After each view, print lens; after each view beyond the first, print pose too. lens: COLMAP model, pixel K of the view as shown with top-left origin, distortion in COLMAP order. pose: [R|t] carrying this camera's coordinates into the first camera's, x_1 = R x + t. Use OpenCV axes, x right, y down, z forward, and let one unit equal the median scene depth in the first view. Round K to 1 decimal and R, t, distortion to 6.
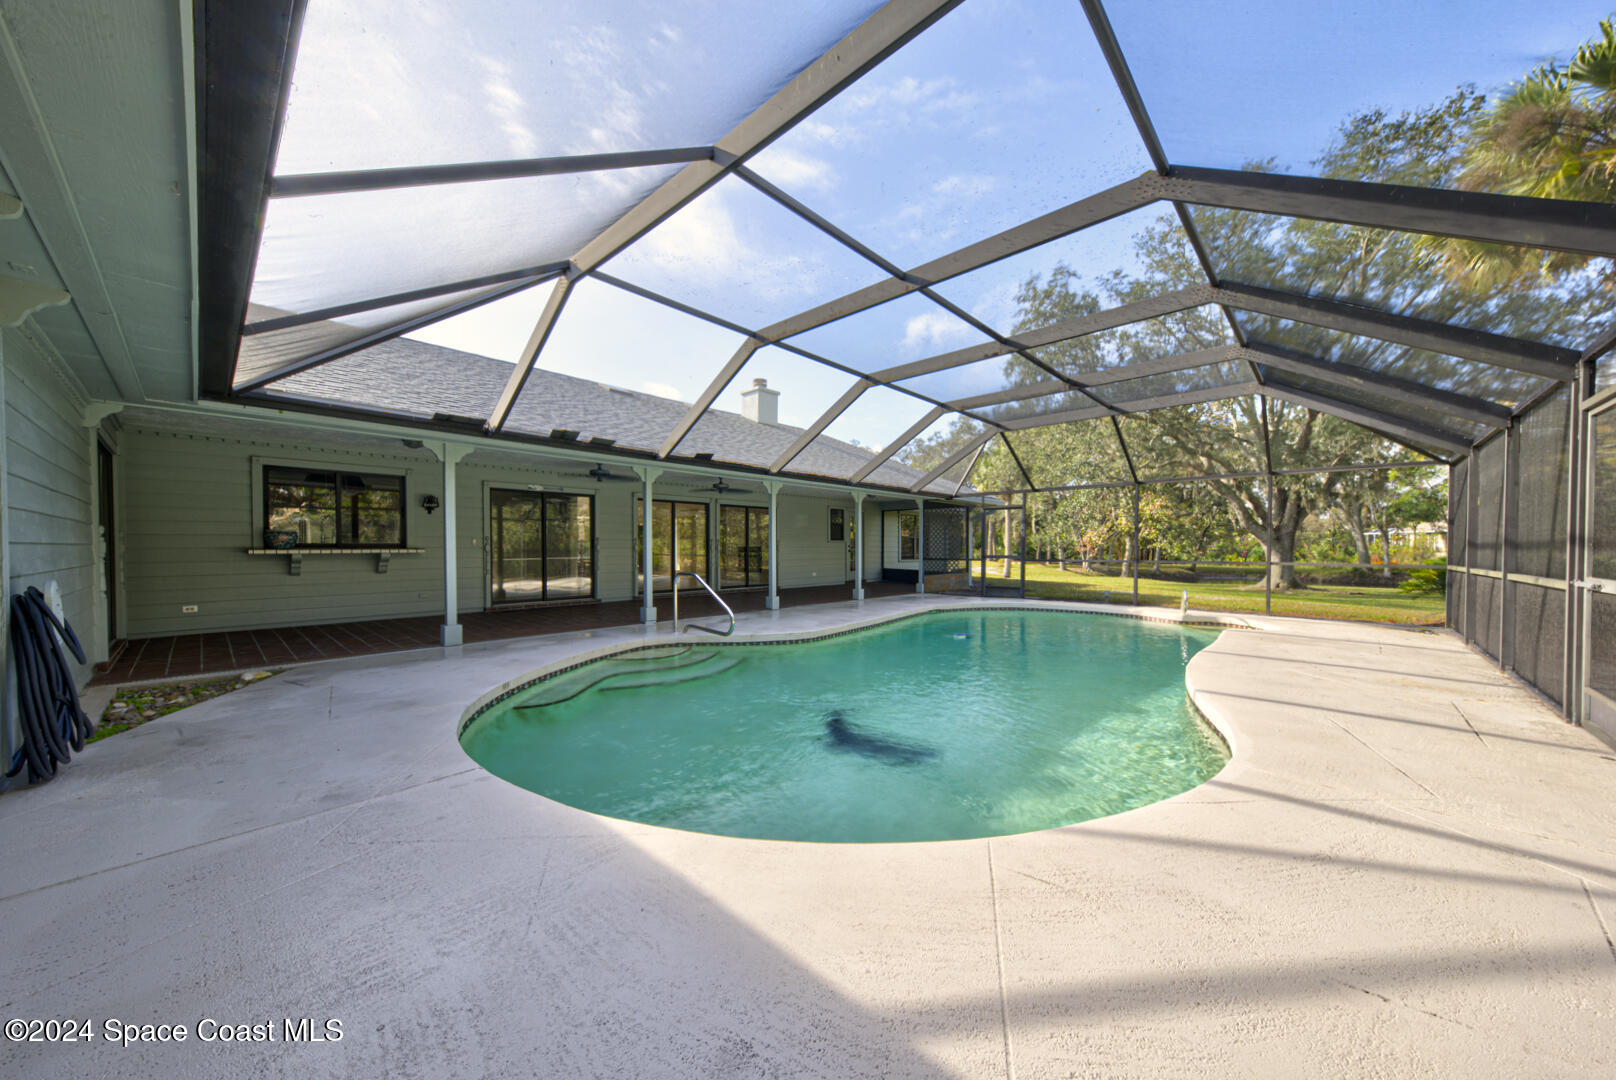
lens RADIAL K [[561.8, 0, 821.0], [0, 561.8, 554.1], [0, 0, 1]] dist [0.020847, -0.000088]
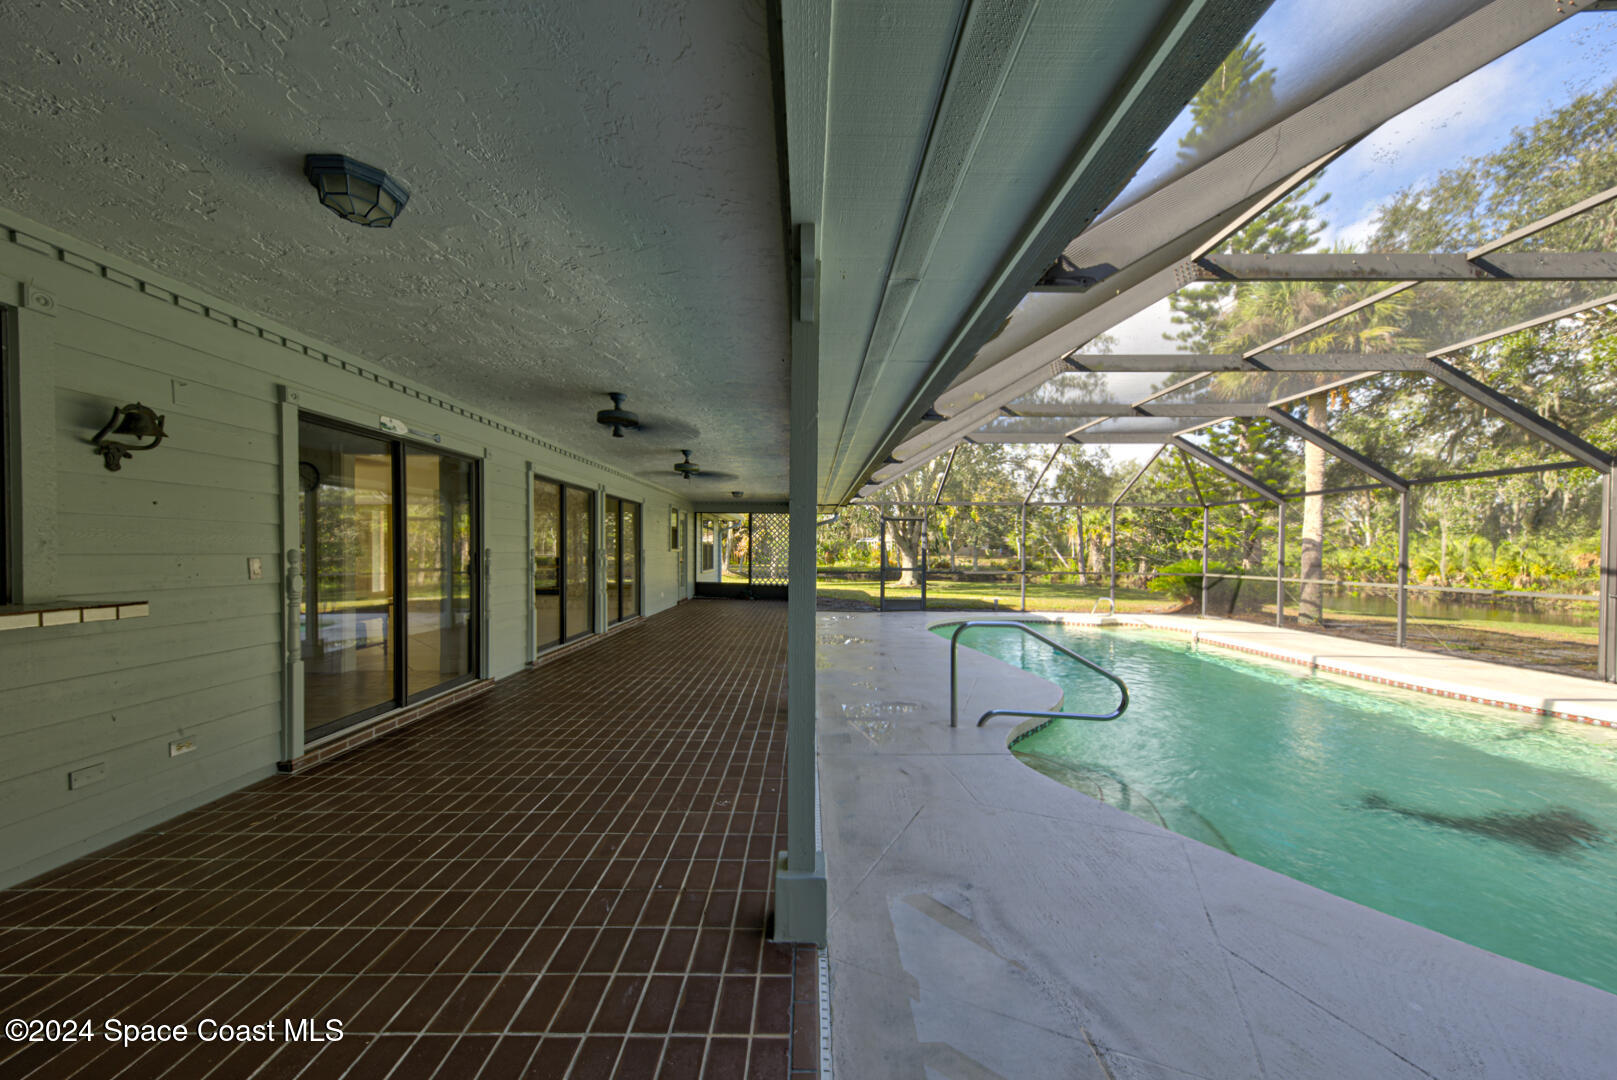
lens RADIAL K [[562.1, 0, 808.3], [0, 562.1, 551.6], [0, 0, 1]] dist [0.020847, -0.000088]
pose [[0.739857, 0.001224, 0.672763, -0.628524], [-0.000577, 0.999999, -0.001184, -0.031186], [-0.672764, 0.000488, 0.739857, 0.563071]]
